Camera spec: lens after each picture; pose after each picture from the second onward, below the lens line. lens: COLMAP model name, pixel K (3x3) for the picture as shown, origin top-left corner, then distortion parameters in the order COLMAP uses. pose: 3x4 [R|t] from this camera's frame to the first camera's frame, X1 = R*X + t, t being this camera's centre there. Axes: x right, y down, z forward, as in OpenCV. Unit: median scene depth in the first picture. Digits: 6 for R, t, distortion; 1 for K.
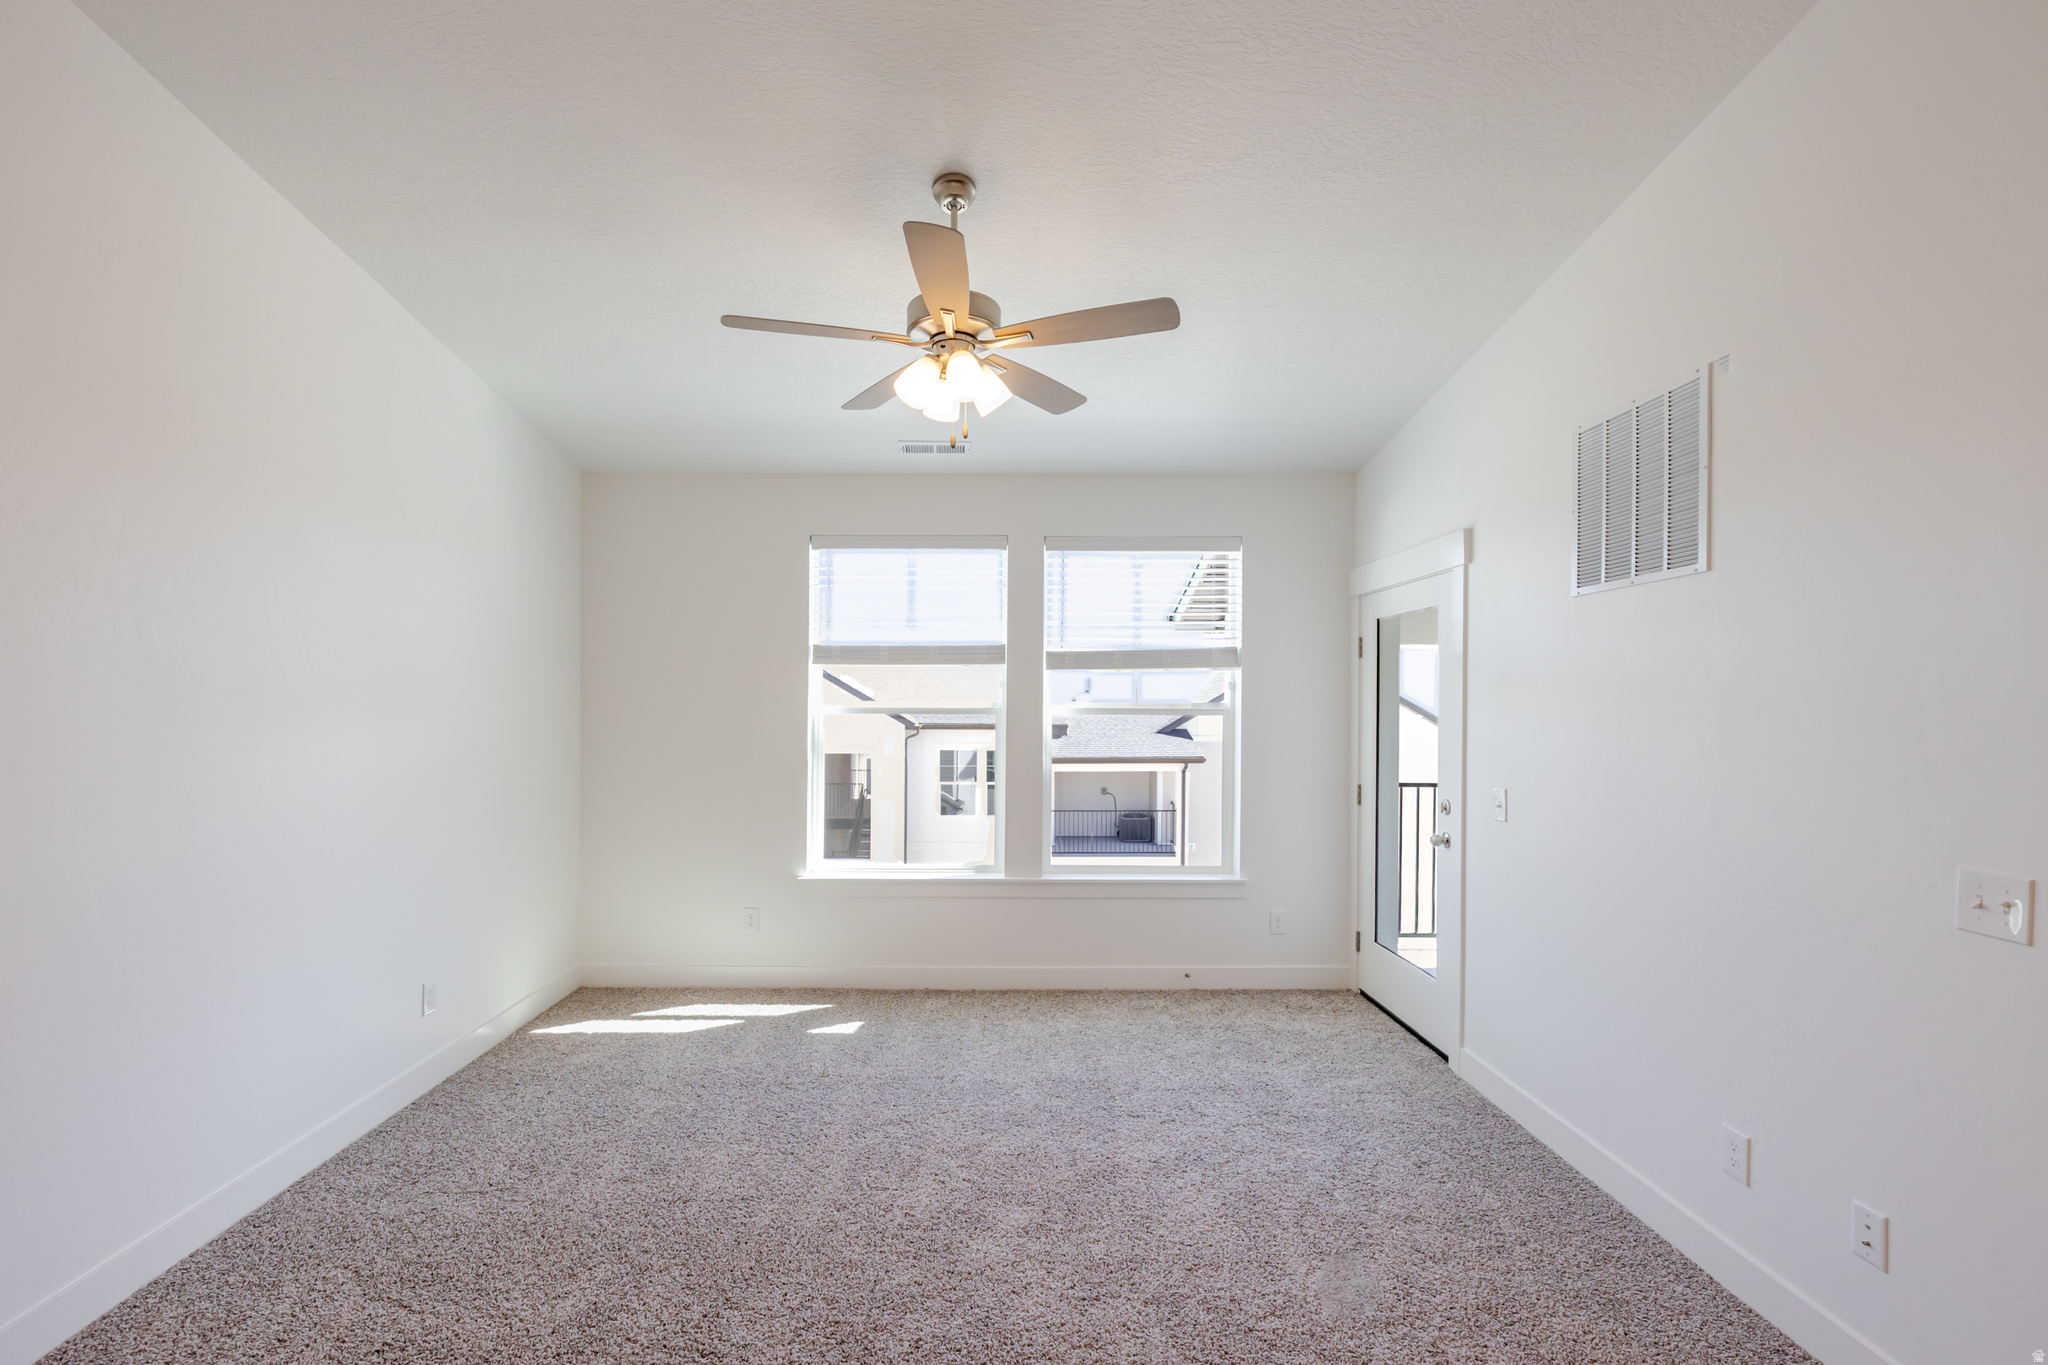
lens RADIAL K [[884.6, 0, 1023.6], [0, 884.6, 725.4], [0, 0, 1]] dist [0.000987, 0.000347]
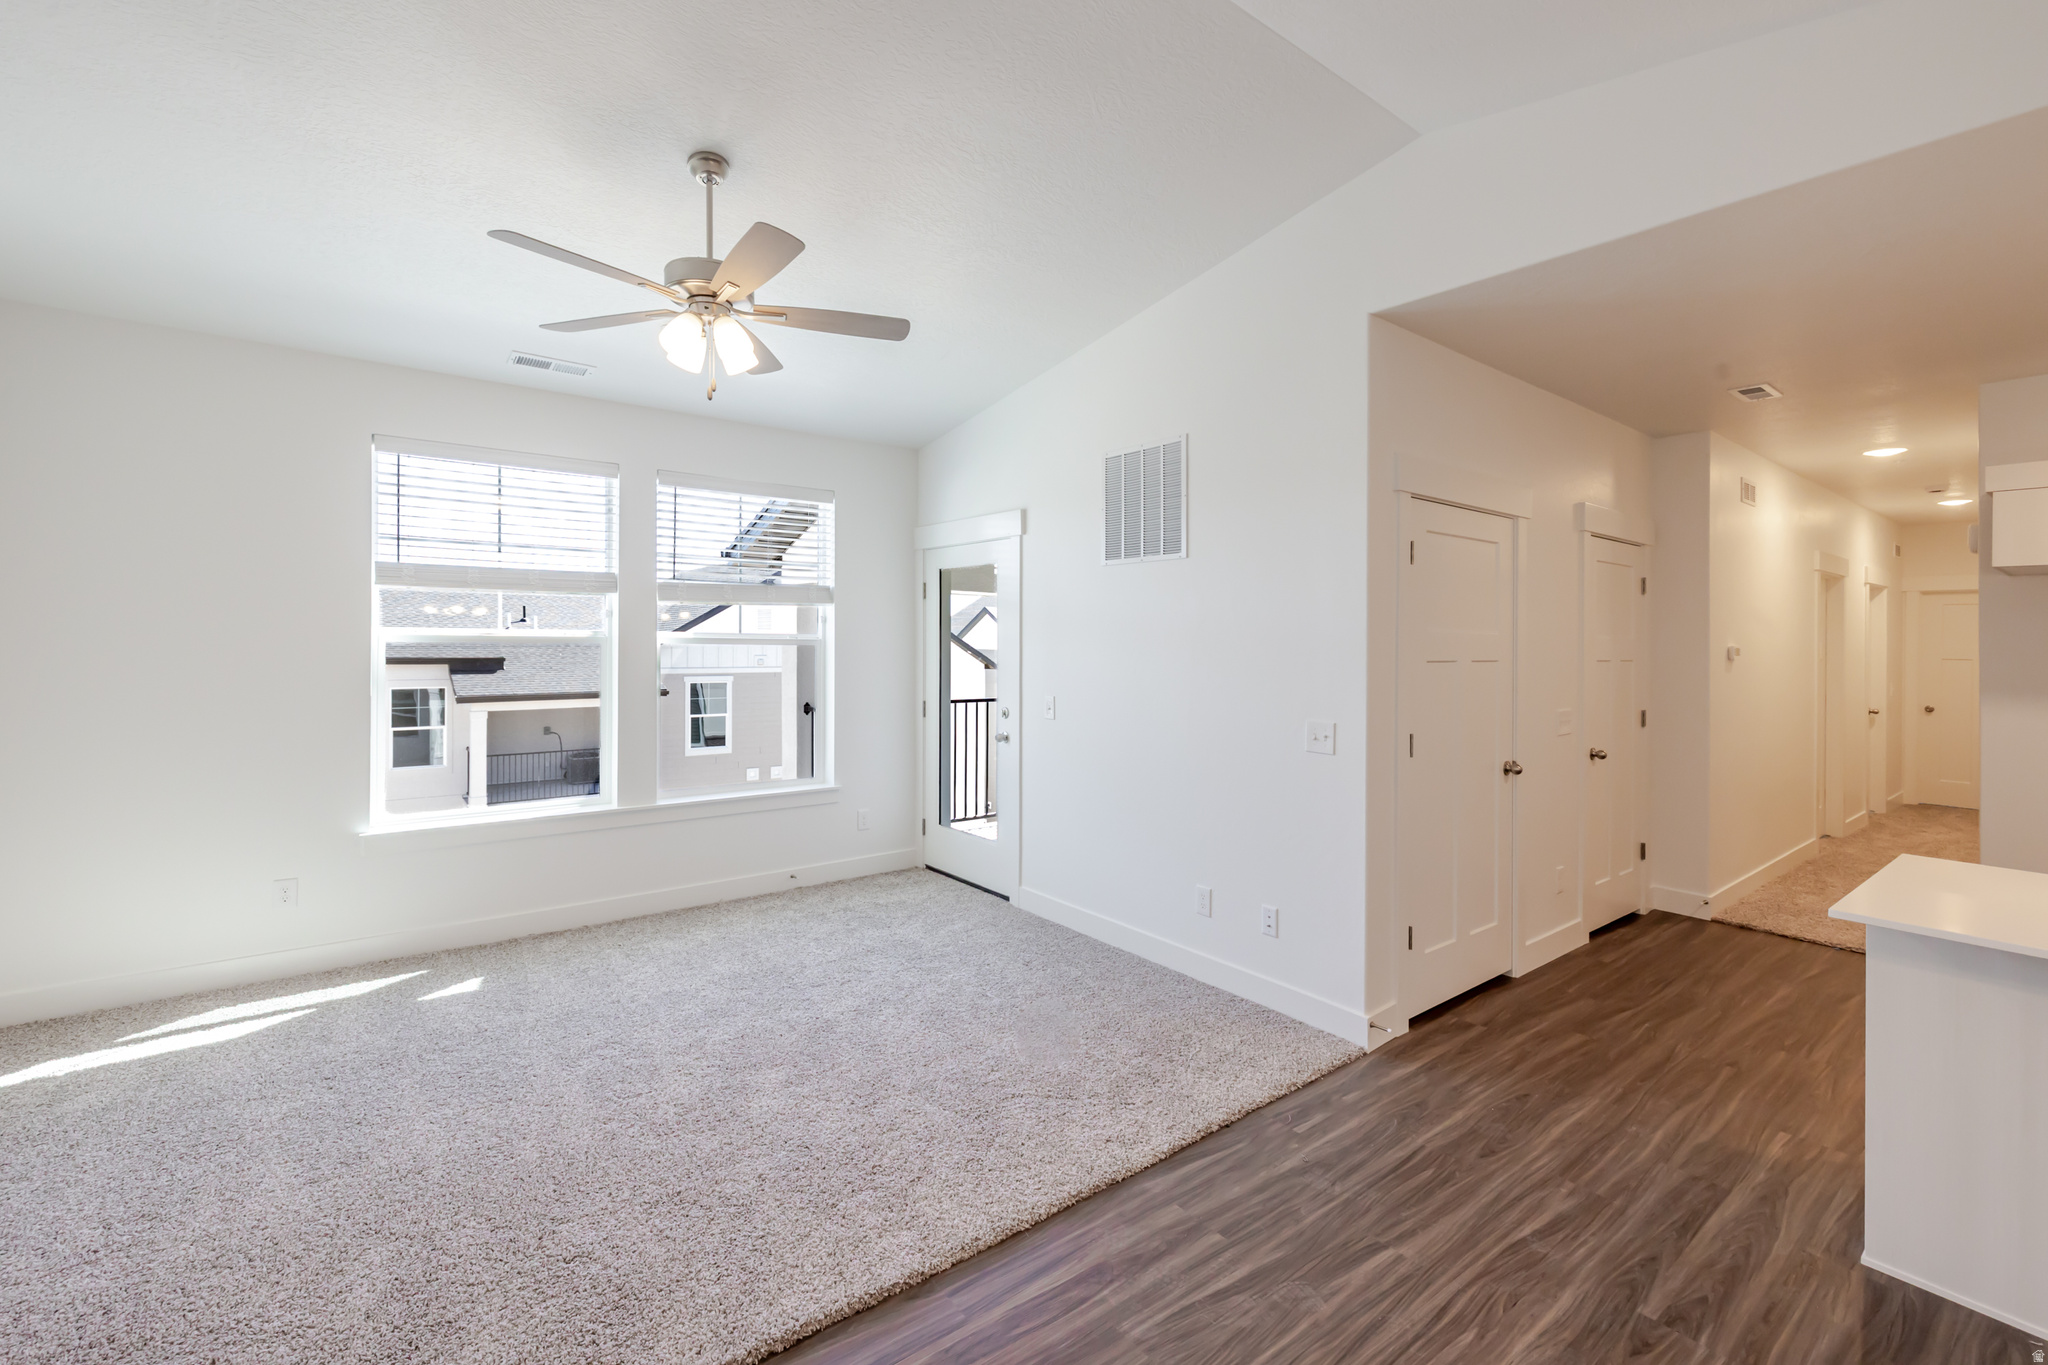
lens RADIAL K [[897.6, 0, 1020.1], [0, 897.6, 664.2], [0, 0, 1]] dist [0.000124, 0.000144]
pose [[0.781896, -0.010837, 0.623315, -0.344554], [0.007396, 0.999940, 0.008107, 0.006685], [-0.623366, -0.001729, 0.781929, -0.083415]]
